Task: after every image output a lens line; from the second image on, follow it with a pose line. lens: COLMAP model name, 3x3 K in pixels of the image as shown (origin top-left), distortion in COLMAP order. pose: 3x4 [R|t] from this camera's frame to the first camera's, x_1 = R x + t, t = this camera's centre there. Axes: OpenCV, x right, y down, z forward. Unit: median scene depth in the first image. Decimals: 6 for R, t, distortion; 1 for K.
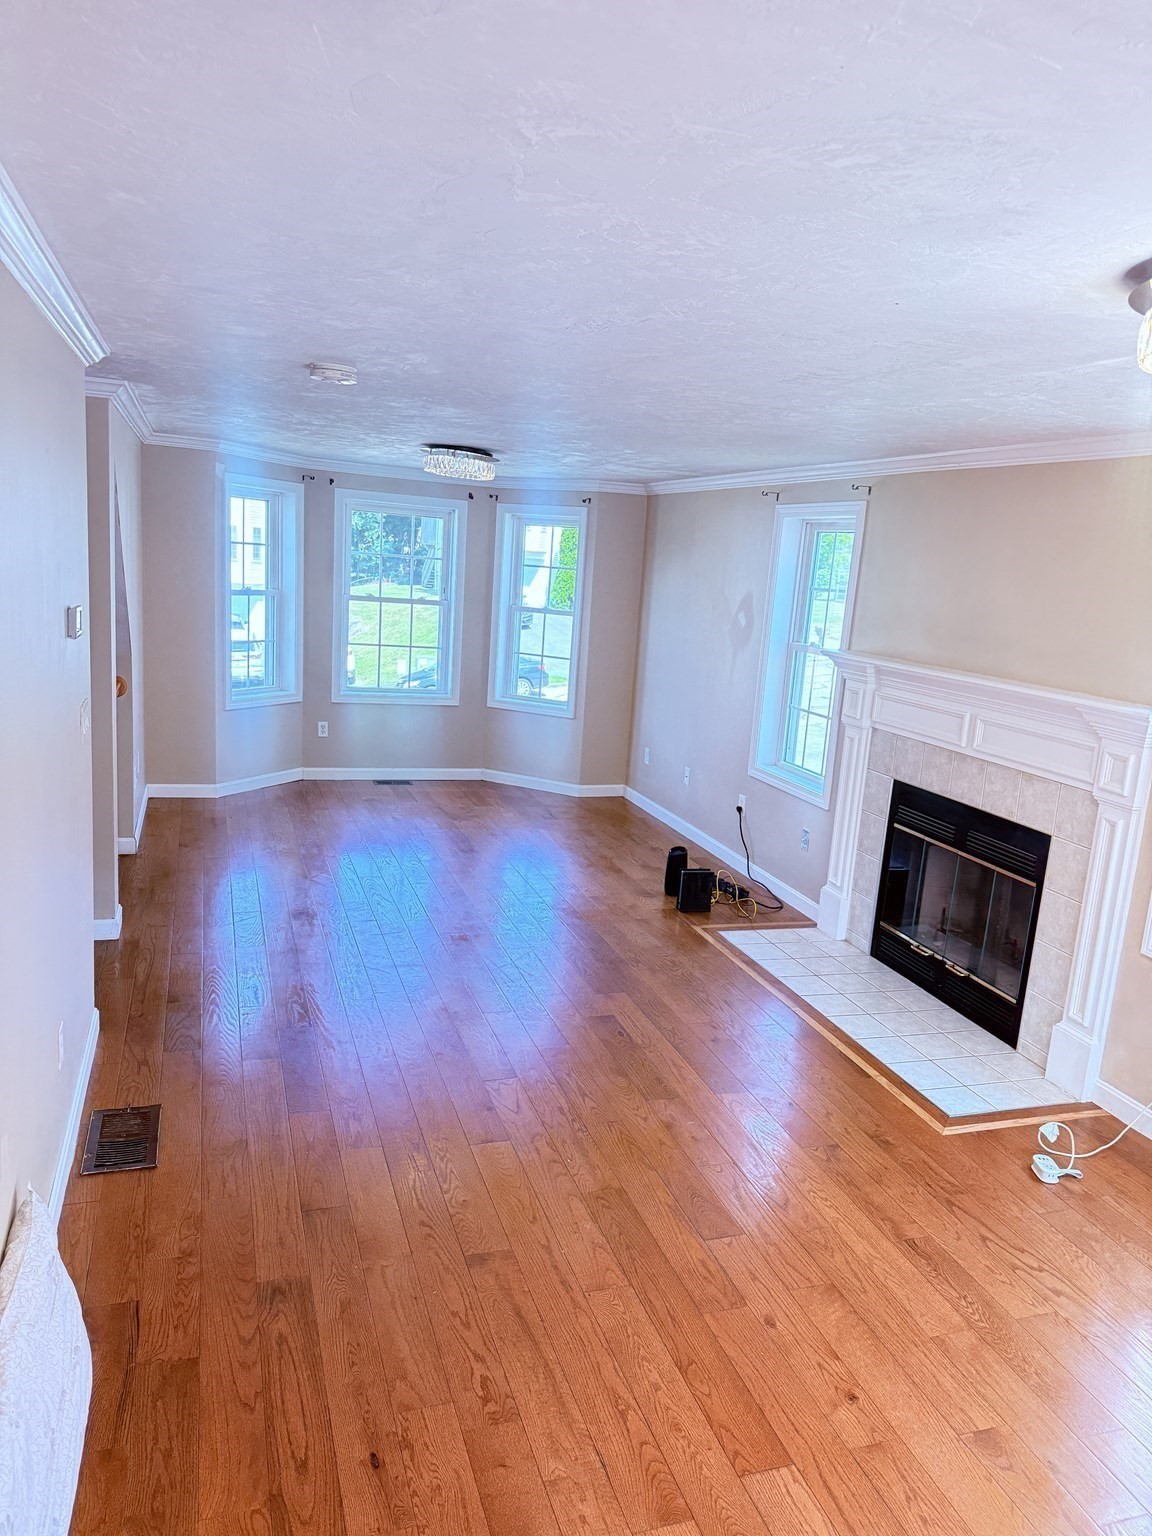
lens RADIAL K [[1022.0, 0, 576.0], [0, 1022.0, 768.0], [0, 0, 1]] dist [0.108555, -0.137029]
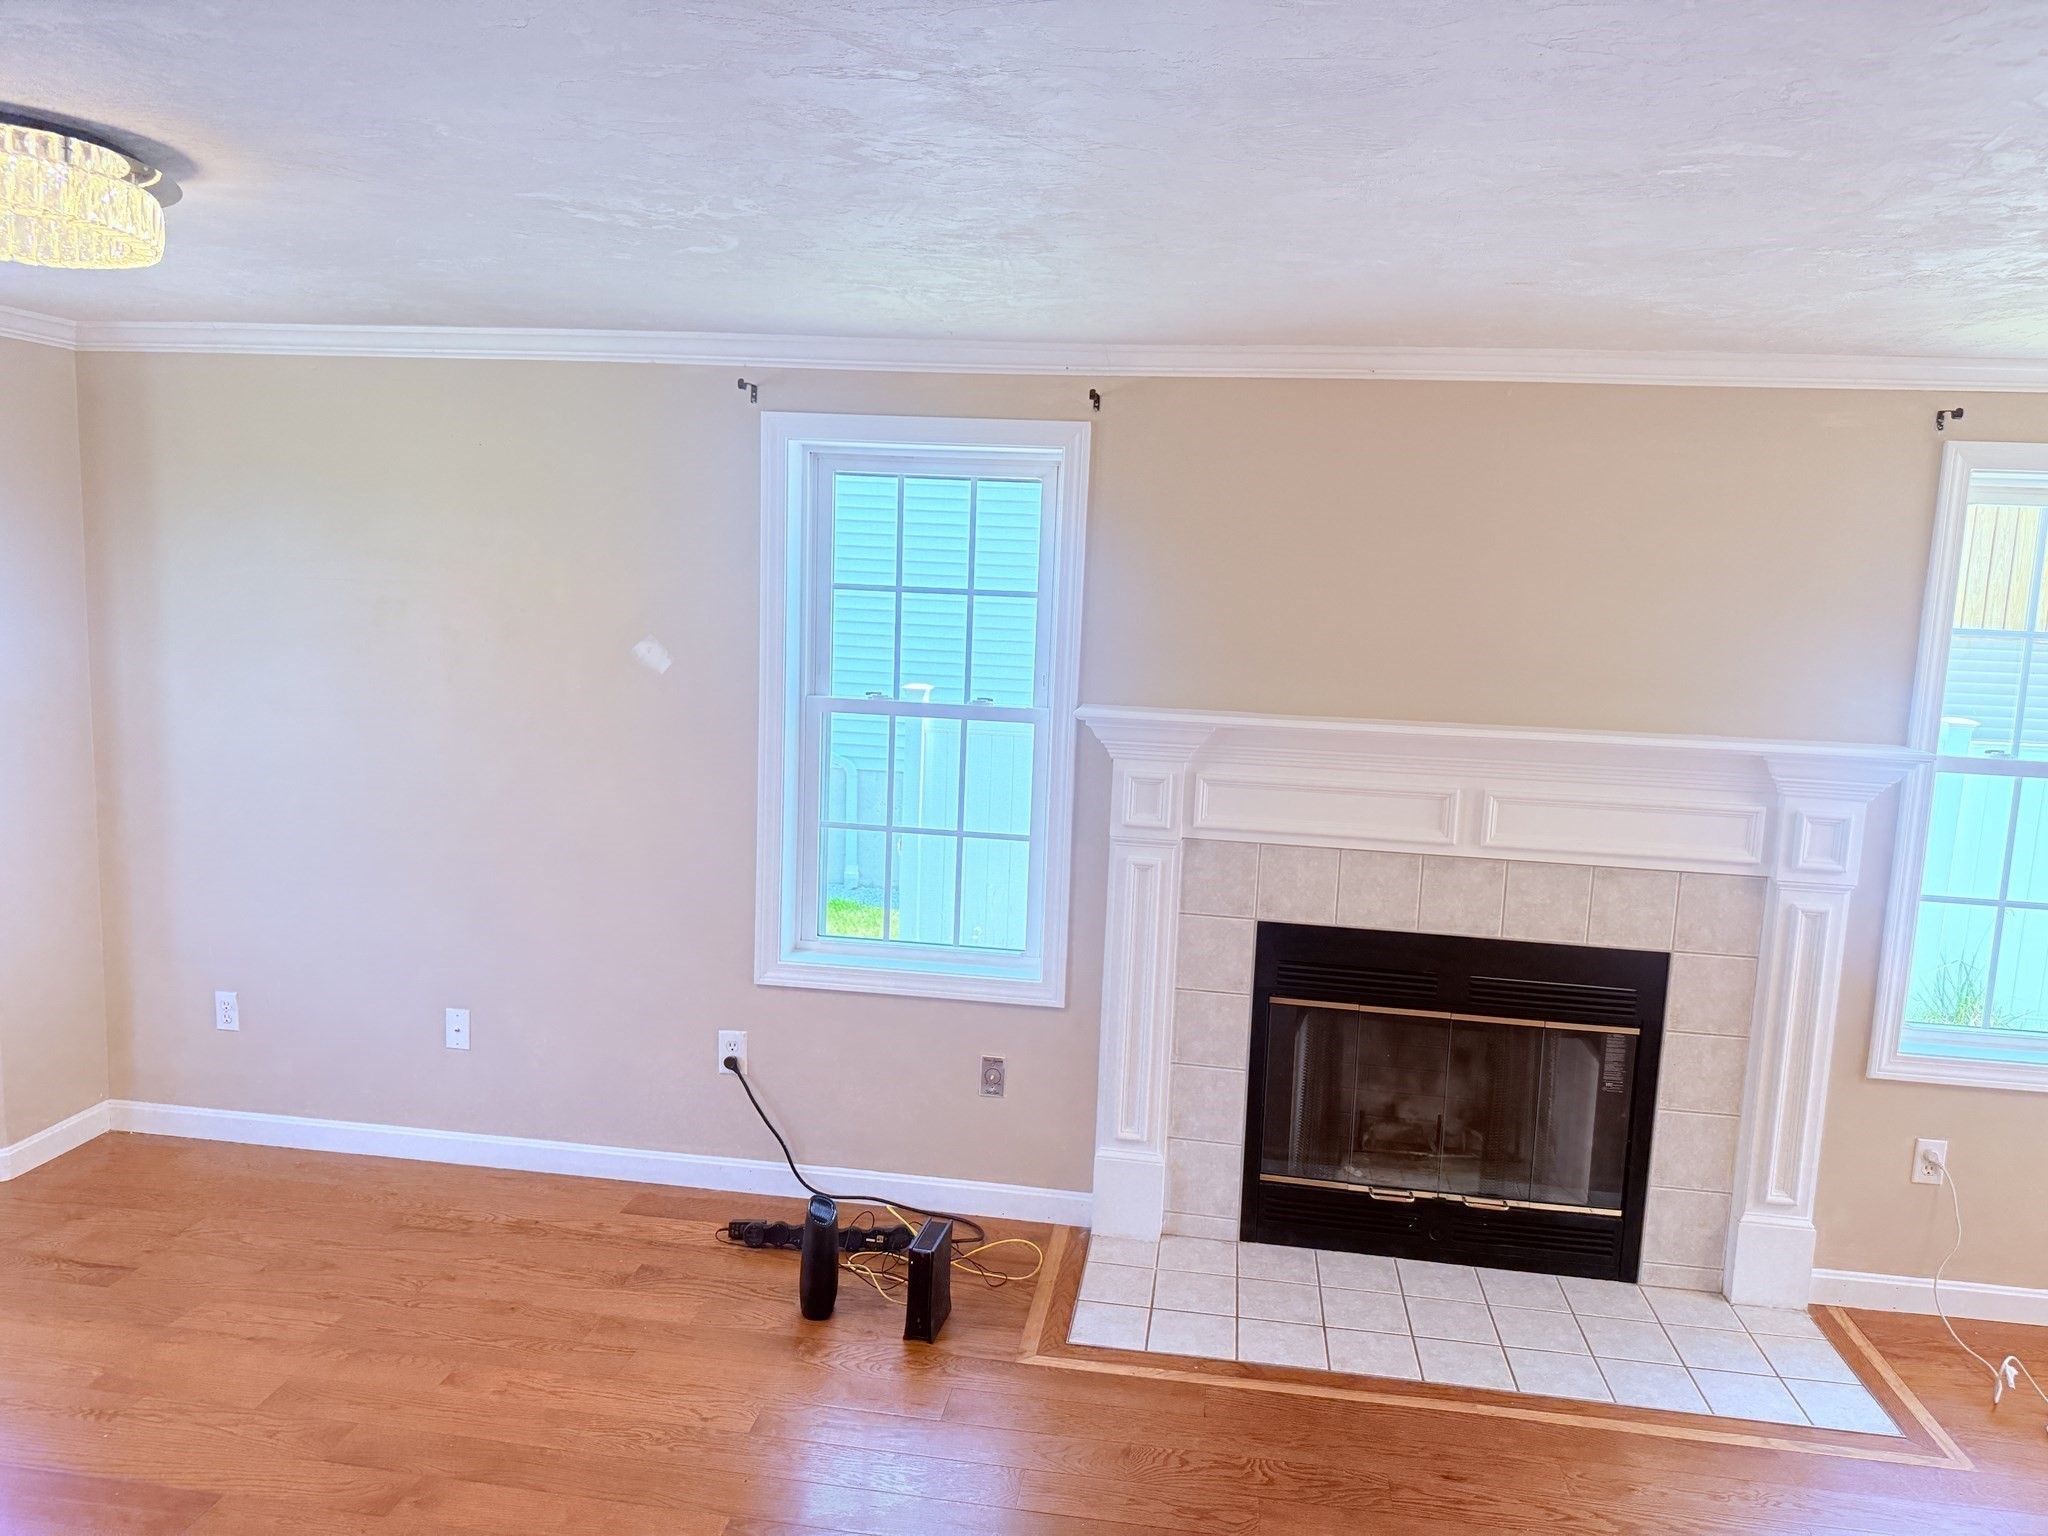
lens RADIAL K [[1362.7, 0, 1024.0], [0, 1362.7, 768.0], [0, 0, 1]] dist [0.108555, -0.137029]
pose [[0.461135, -0.177990, 0.869295, -0.377601], [0.173450, 0.978857, 0.108412, -0.171586], [-0.870212, 0.100787, 0.482258, 0.732485]]
